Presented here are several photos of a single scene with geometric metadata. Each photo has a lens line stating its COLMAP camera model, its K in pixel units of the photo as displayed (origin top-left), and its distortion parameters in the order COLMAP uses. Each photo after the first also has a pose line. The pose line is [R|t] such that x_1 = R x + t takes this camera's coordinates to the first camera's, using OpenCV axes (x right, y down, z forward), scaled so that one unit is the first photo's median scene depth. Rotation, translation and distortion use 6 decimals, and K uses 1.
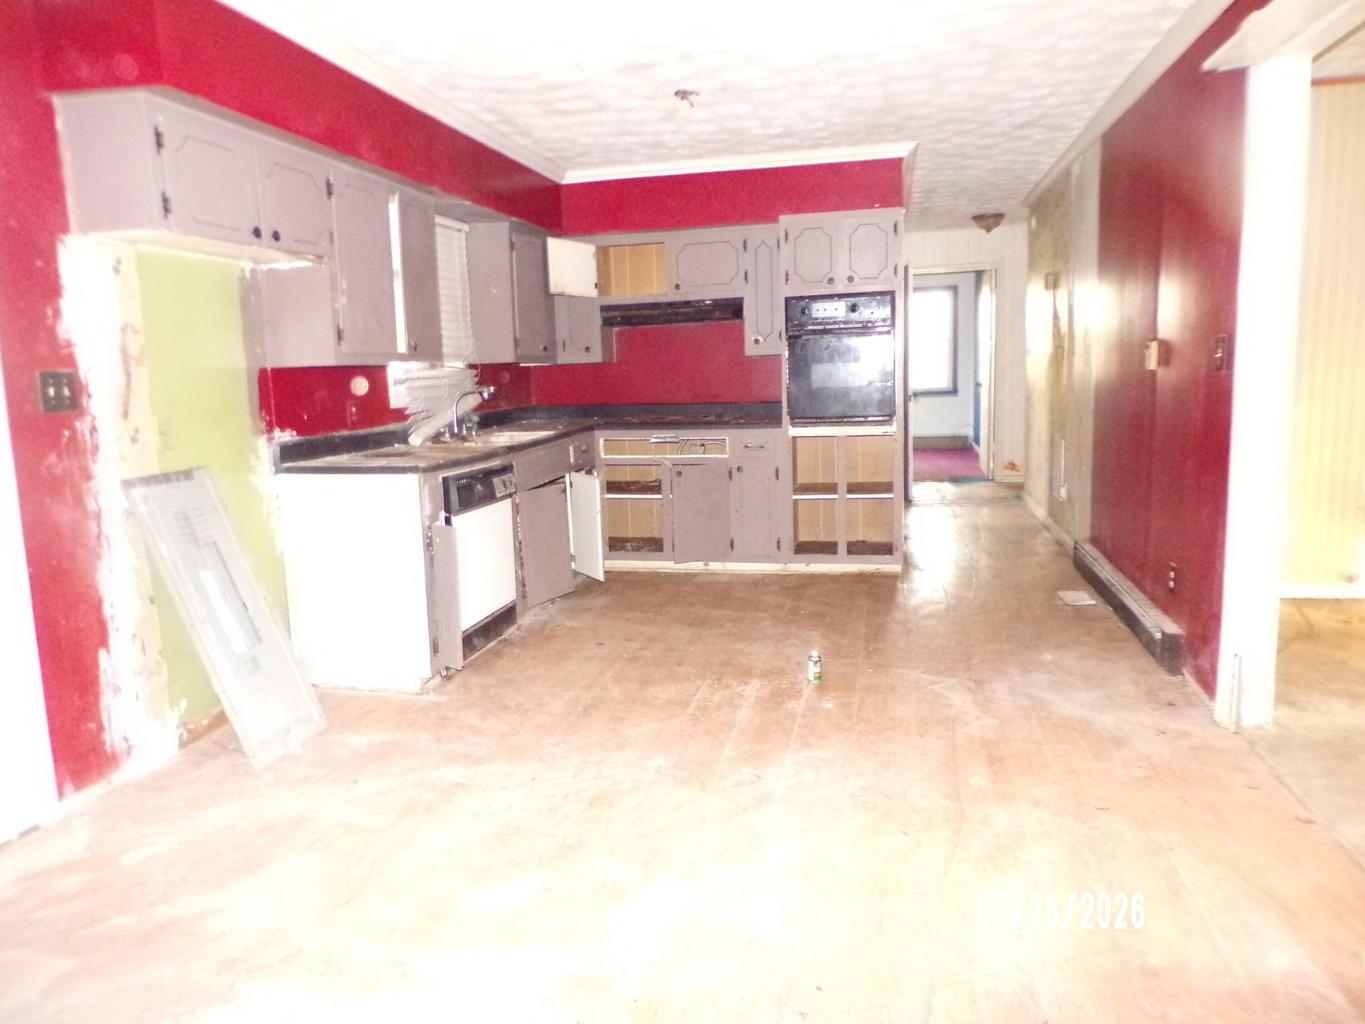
lens RADIAL K [[932.8, 0, 682.5], [0, 932.8, 512.0], [0, 0, 1]] dist [-0.015749, 0.001827]
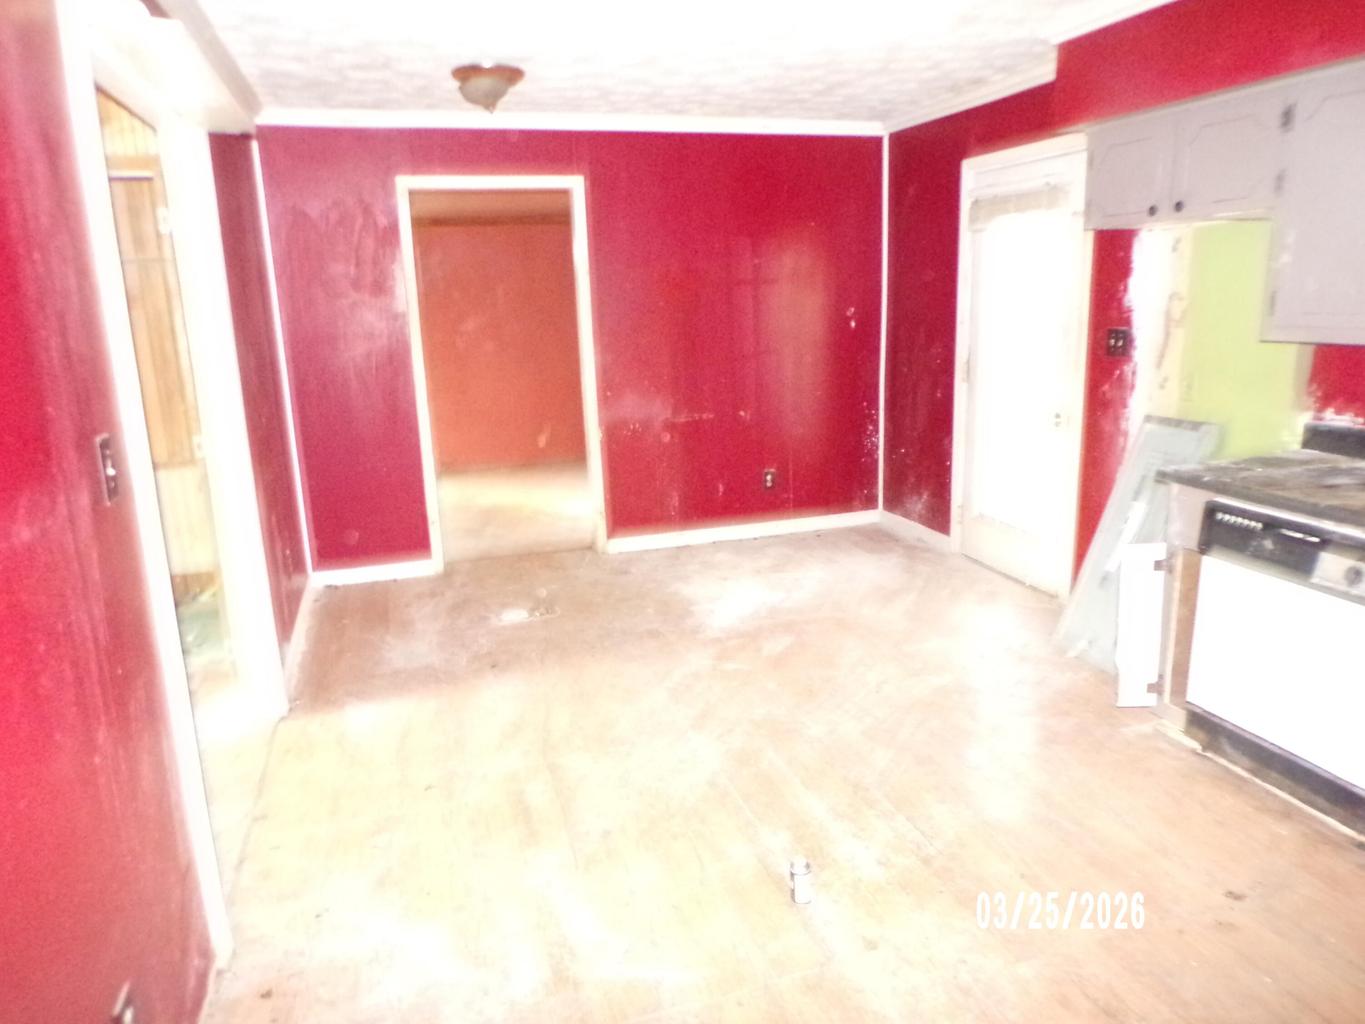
lens RADIAL K [[932.8, 0, 682.5], [0, 932.8, 512.0], [0, 0, 1]] dist [-0.015749, 0.001827]
pose [[-0.868423, 0.179378, -0.462239, 0.468436], [-0.005037, 0.929025, 0.369984, -0.308082], [0.495799, 0.323631, -0.805883, 1.413350]]
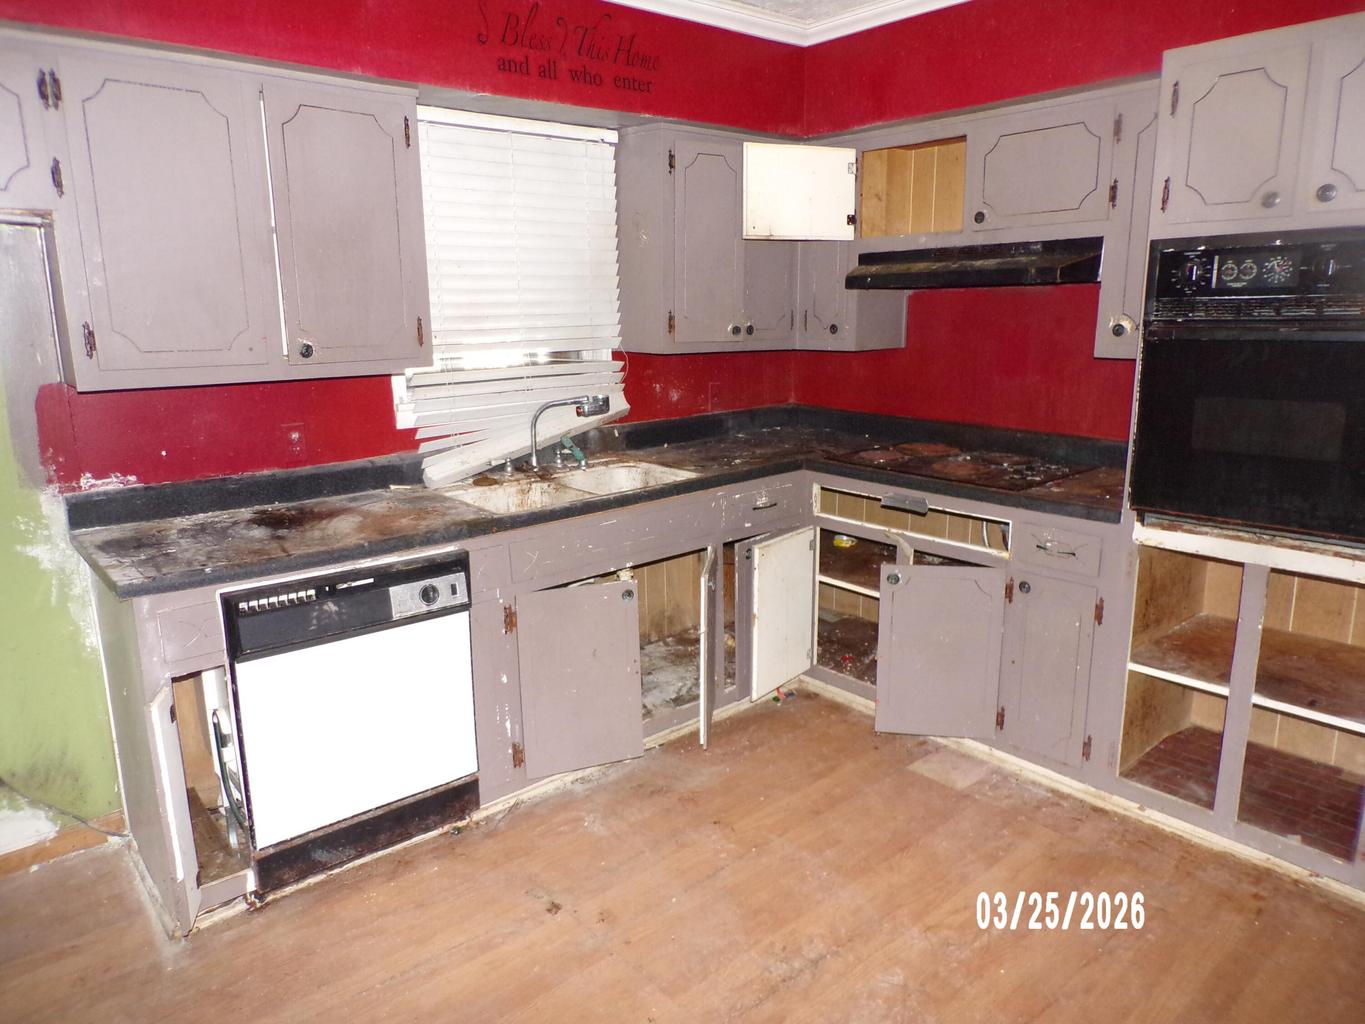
lens RADIAL K [[932.8, 0, 682.5], [0, 932.8, 512.0], [0, 0, 1]] dist [-0.015749, 0.001827]
pose [[0.798974, 0.154195, -0.581261, 0.297178], [-0.105553, 0.987521, 0.116878, -0.186091], [0.592030, -0.032028, 0.805280, 0.718433]]
